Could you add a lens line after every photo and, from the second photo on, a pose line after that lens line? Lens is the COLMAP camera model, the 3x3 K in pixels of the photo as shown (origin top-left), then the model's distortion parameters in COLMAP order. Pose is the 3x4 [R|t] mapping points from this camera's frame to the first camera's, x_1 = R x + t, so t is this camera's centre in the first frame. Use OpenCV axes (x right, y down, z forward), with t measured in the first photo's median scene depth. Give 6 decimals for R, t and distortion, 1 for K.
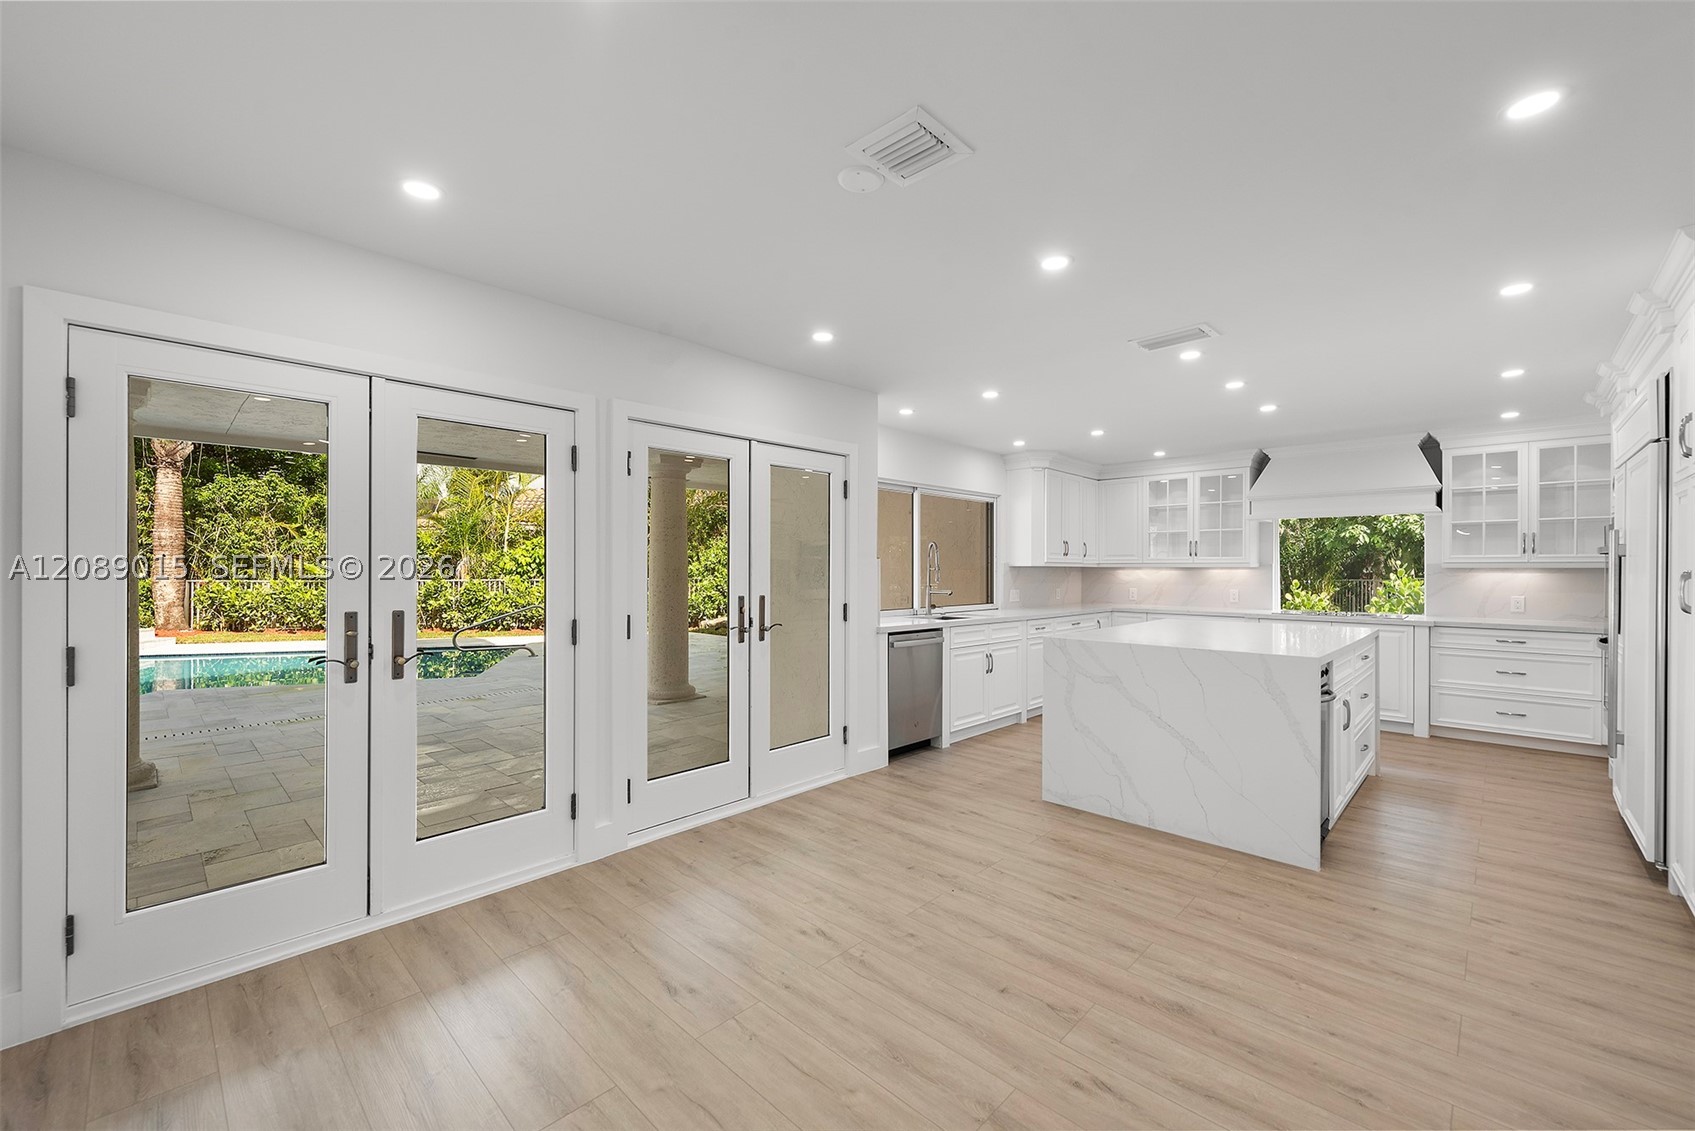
lens RADIAL K [[676.9, 0, 856.5], [0, 676.9, 567.2], [0, 0, 1]] dist [0.008299, -0.001034]
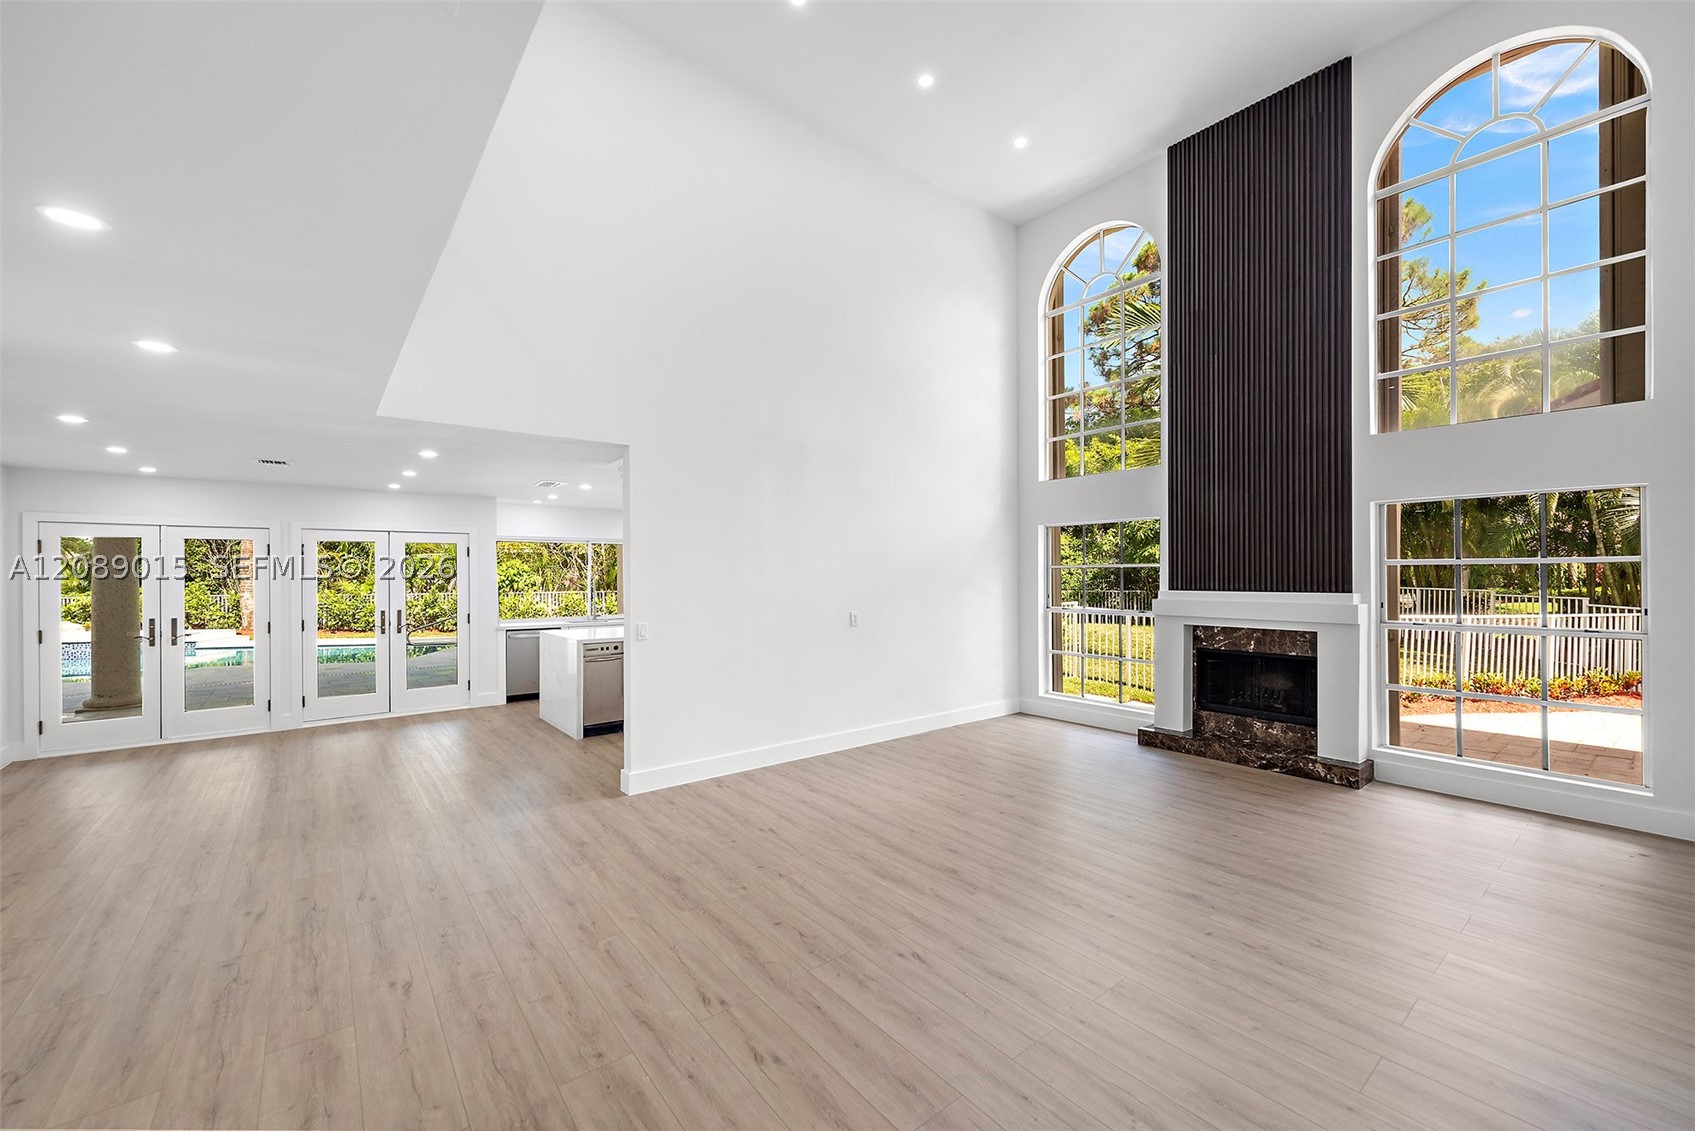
lens RADIAL K [[656.4, 0, 857.2], [0, 656.4, 568.2], [0, 0, 1]] dist [0.008797, -0.000016]
pose [[0.992620, -0.007045, -0.121064, 1.589195], [0.005876, 0.999933, -0.010014, -0.059633], [0.121126, 0.009228, 0.992594, -0.835133]]
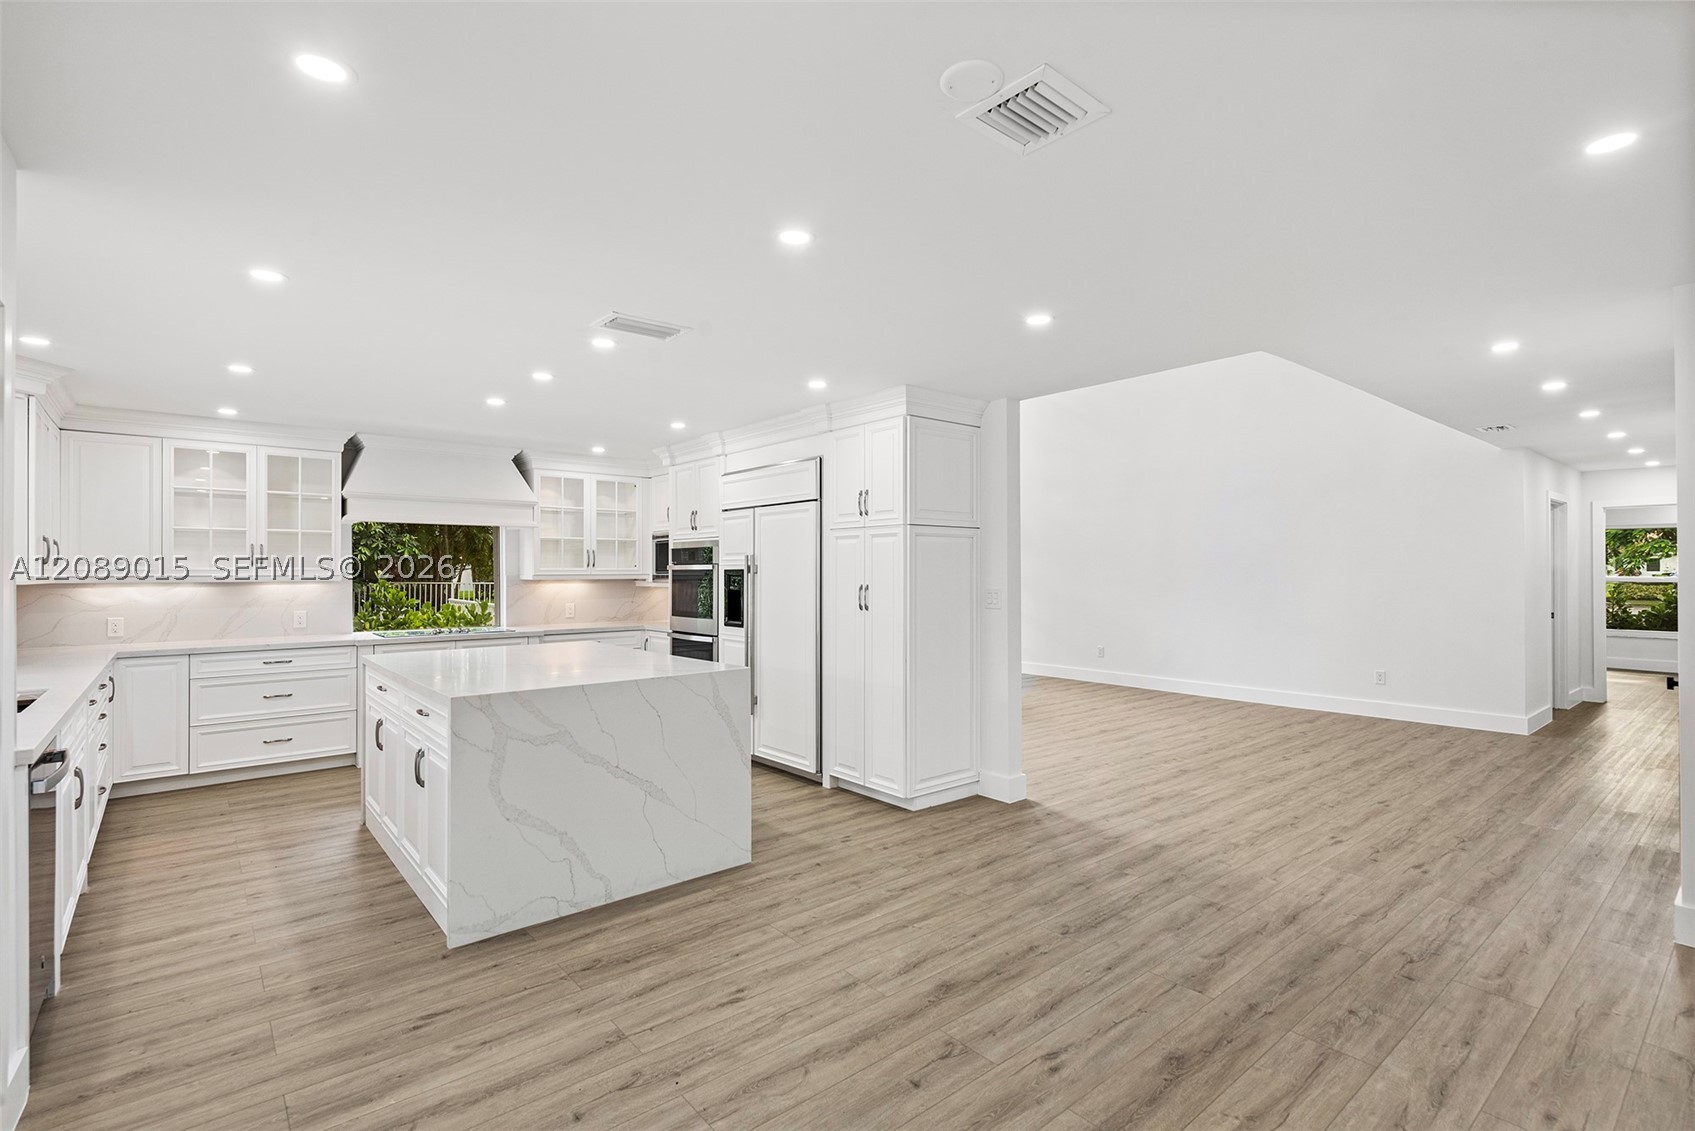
lens RADIAL K [[795.8, 0, 863.8], [0, 795.8, 568.6], [0, 0, 1]] dist [0.005523, 0.000256]
pose [[0.100694, 0.004954, 0.994905, -0.493345], [0.005528, 0.999969, -0.005539, -0.009458], [-0.994902, 0.006057, 0.100663, 0.605055]]
